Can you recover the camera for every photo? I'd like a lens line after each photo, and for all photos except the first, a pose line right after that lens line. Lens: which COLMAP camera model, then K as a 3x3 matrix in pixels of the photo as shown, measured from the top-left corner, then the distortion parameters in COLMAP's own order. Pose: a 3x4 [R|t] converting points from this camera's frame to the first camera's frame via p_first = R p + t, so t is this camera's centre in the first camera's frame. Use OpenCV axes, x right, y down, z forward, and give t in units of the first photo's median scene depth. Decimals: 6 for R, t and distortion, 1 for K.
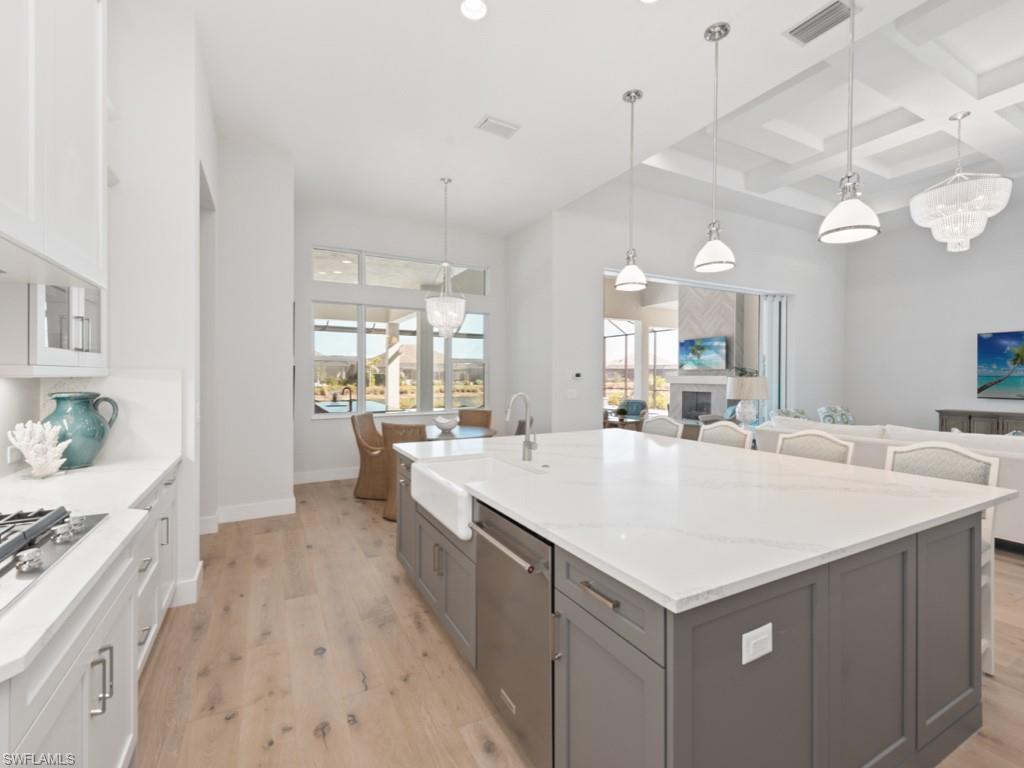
lens RADIAL K [[456.4, 0, 511.6], [0, 456.4, 380.7], [0, 0, 1]] dist [-0.001155, -0.000236]
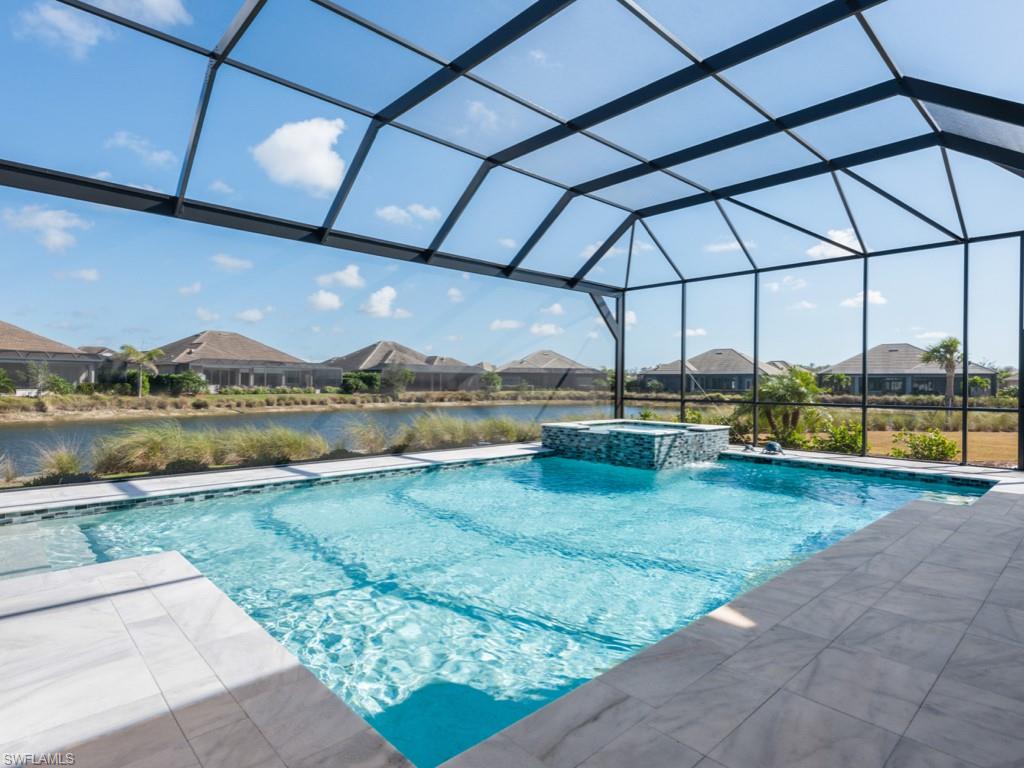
lens RADIAL K [[554.8, 0, 512.0], [0, 554.8, 384.0], [0, 0, 1]] dist [0.018805, -0.012013]
pose [[0.966424, 0.005621, 0.256890, -0.268397], [-0.003435, 0.999954, -0.008958, 0.019933], [-0.256929, 0.007775, 0.966399, 1.695243]]
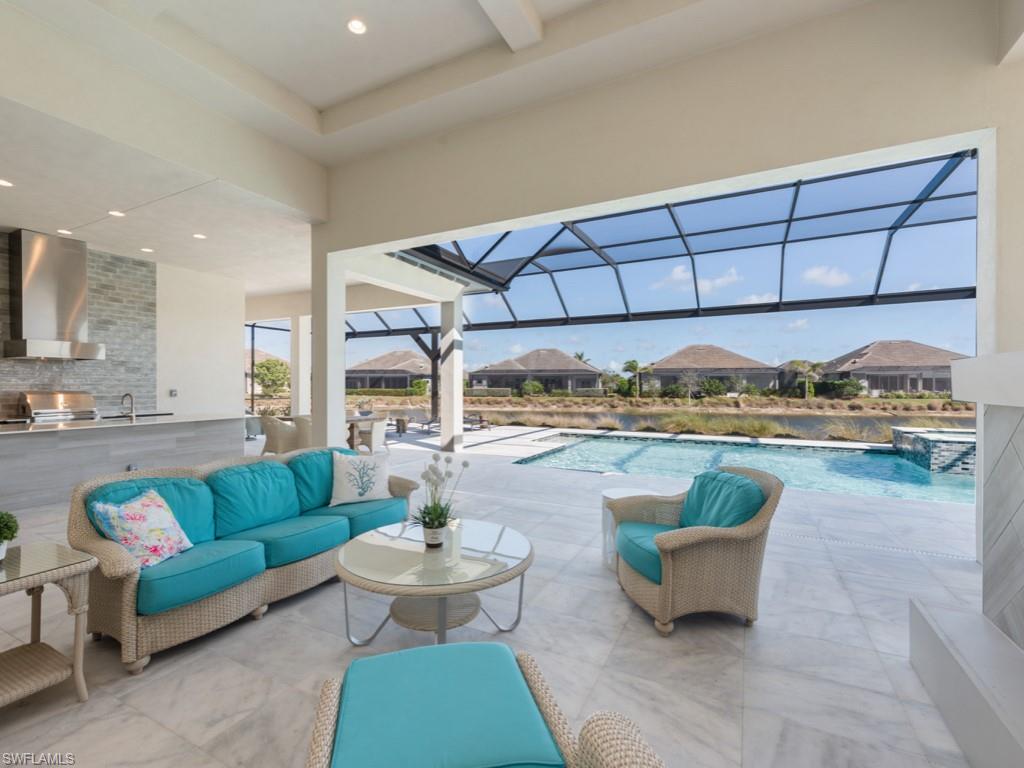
lens RADIAL K [[466.1, 0, 508.5], [0, 466.1, 387.7], [0, 0, 1]] dist [0.014910, -0.000665]
pose [[0.564857, 0.000364, -0.825188, 0.672836], [-0.005725, 0.999978, -0.003478, 0.003089], [0.825169, 0.006689, 0.564847, 1.302844]]
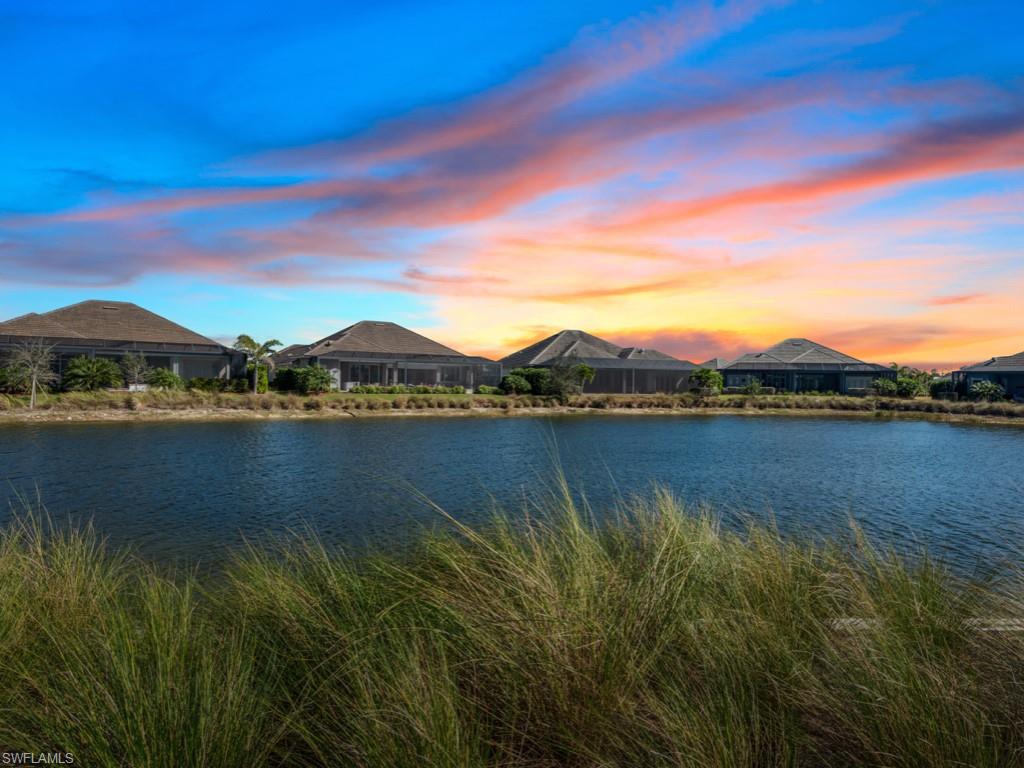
lens RADIAL K [[608.5, 0, 512.0], [0, 608.5, 384.0], [0, 0, 1]] dist [0.005152, 0.000645]
pose [[0.989544, 0.014888, -0.143458, 0.806261], [-0.016248, 0.999833, -0.008313, 0.031816], [0.143311, 0.010557, 0.989621, 3.734779]]
